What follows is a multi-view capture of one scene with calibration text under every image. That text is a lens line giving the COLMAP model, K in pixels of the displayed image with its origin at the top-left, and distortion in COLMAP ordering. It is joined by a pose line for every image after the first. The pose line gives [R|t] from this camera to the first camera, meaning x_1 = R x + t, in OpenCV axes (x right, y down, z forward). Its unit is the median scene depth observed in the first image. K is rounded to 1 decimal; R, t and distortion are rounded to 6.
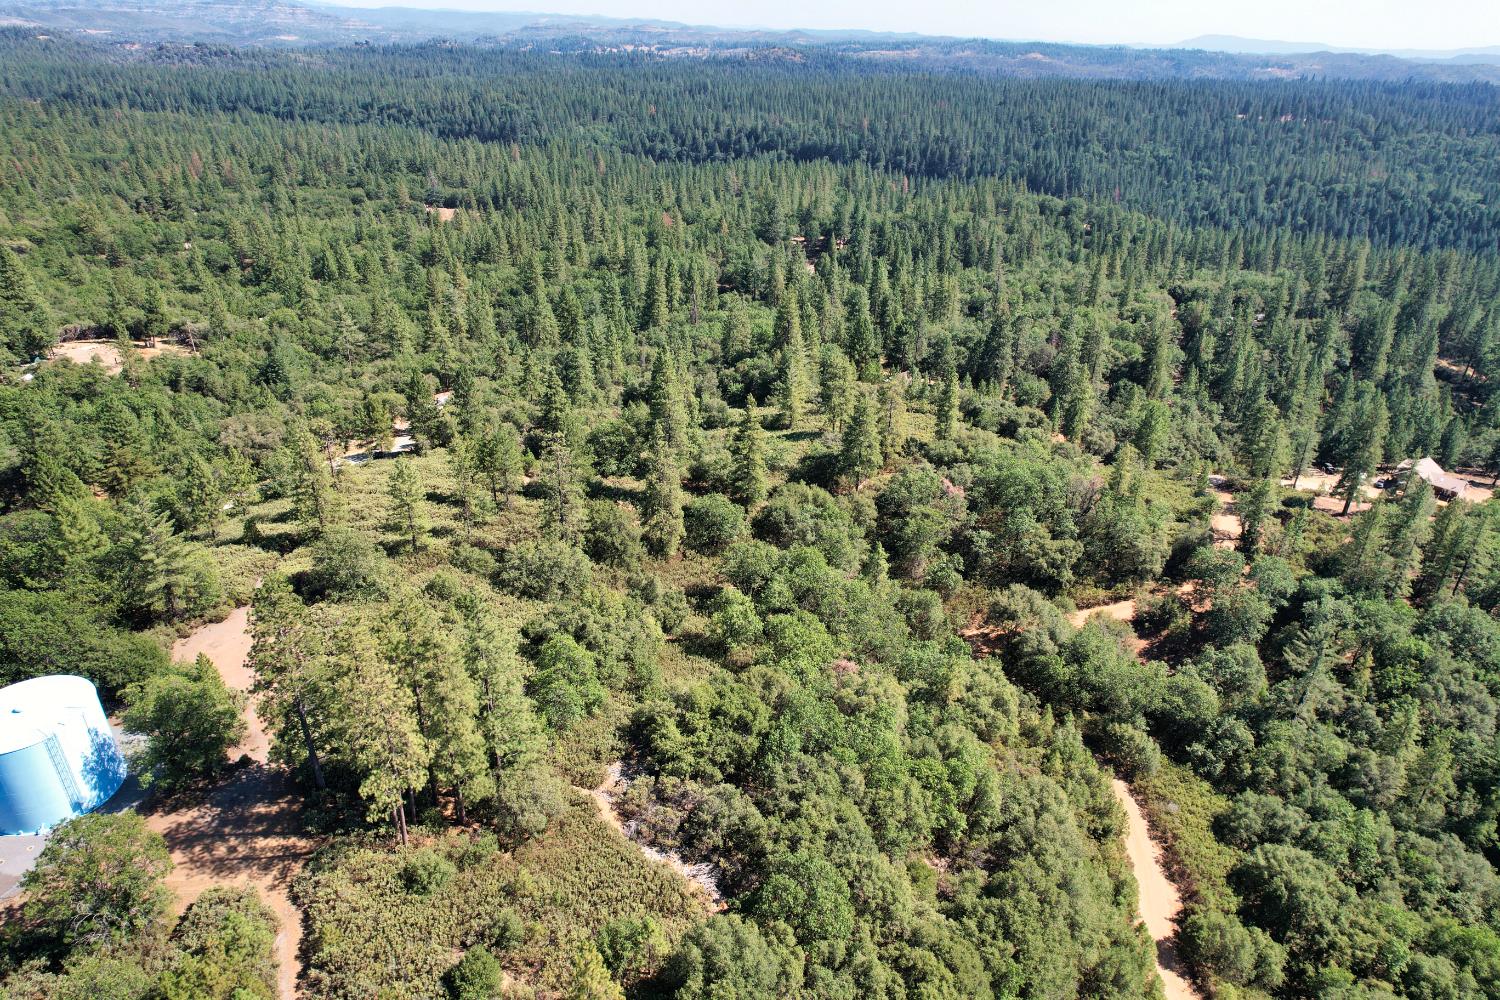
lens RADIAL K [[956.2, 0, 756.6], [0, 956.2, 501.7], [0, 0, 1]] dist [-0.079640, 0.071320]
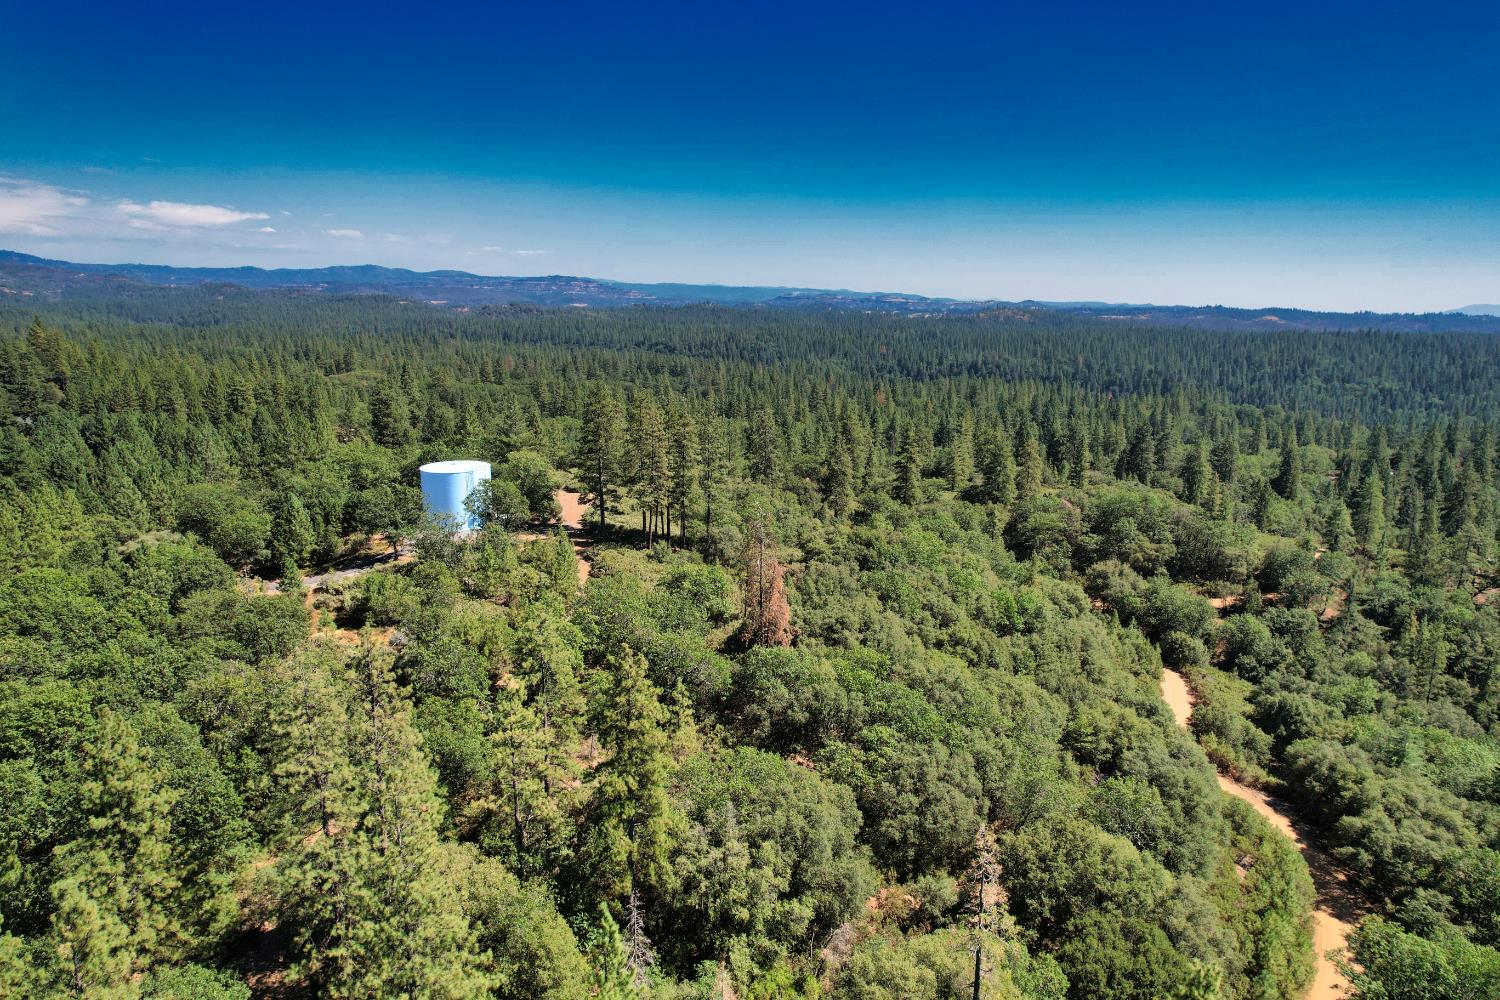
lens RADIAL K [[956.2, 0, 756.6], [0, 956.2, 501.7], [0, 0, 1]] dist [-0.079640, 0.071320]
pose [[0.971352, 0.043796, -0.233576, 0.127318], [-0.102379, 0.964108, -0.244979, 0.438669], [0.214463, 0.261874, 0.940971, -0.361768]]
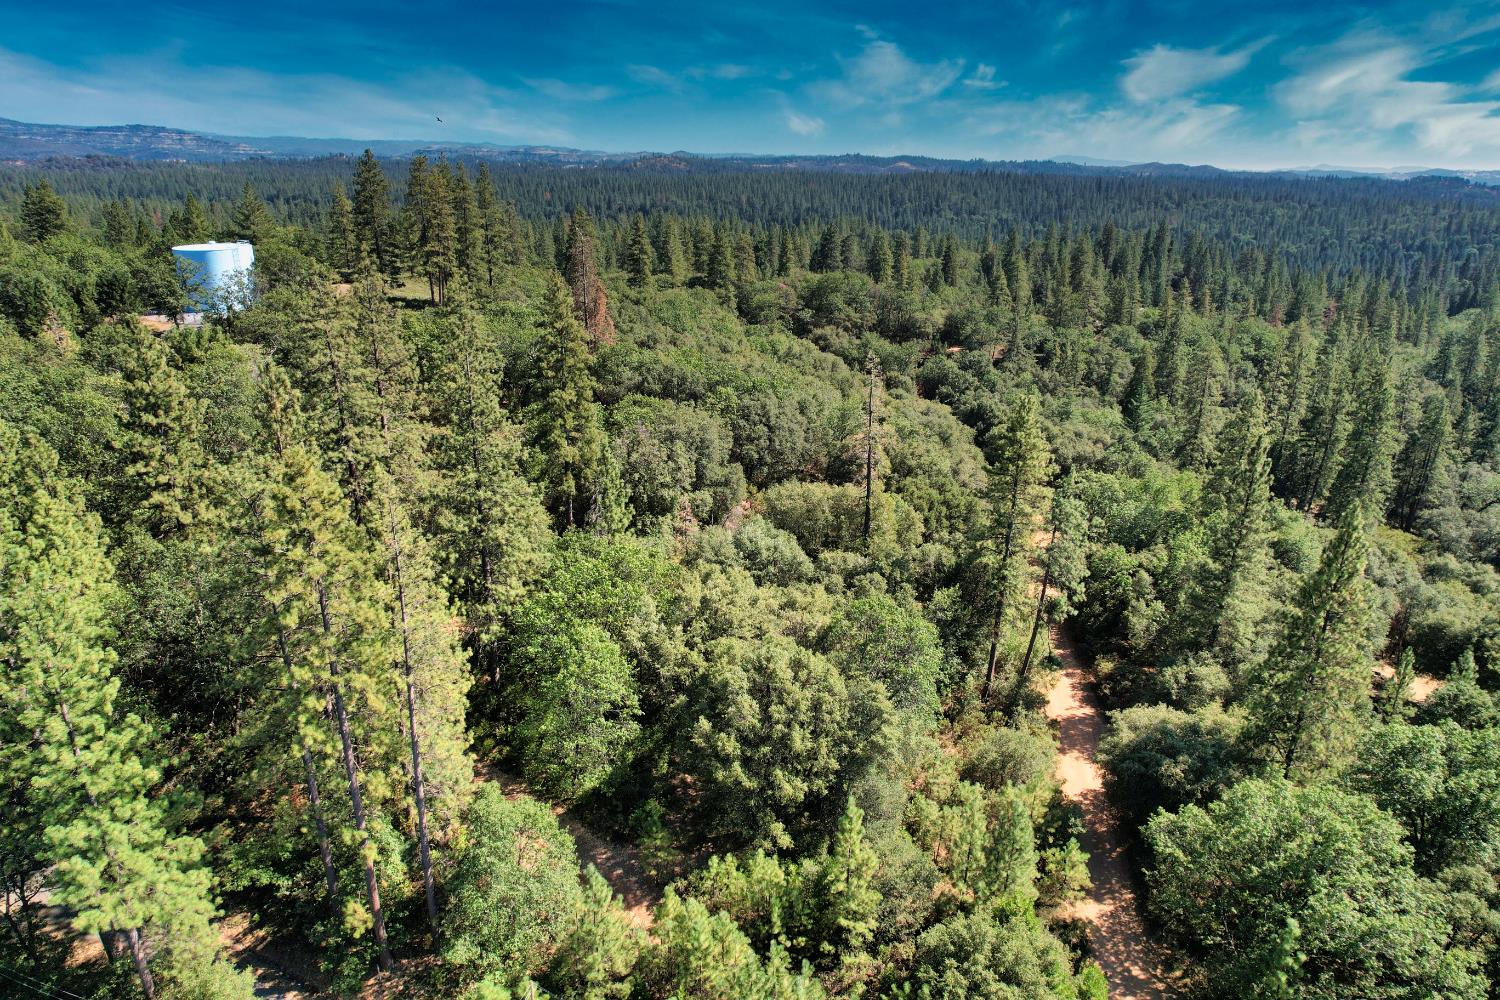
lens RADIAL K [[956.2, 0, 756.6], [0, 956.2, 501.7], [0, 0, 1]] dist [-0.079640, 0.071320]
pose [[0.993779, -0.043547, 0.102508, 0.004826], [0.055046, 0.992165, -0.112157, 0.609237], [-0.096821, 0.117102, 0.988389, -0.475674]]
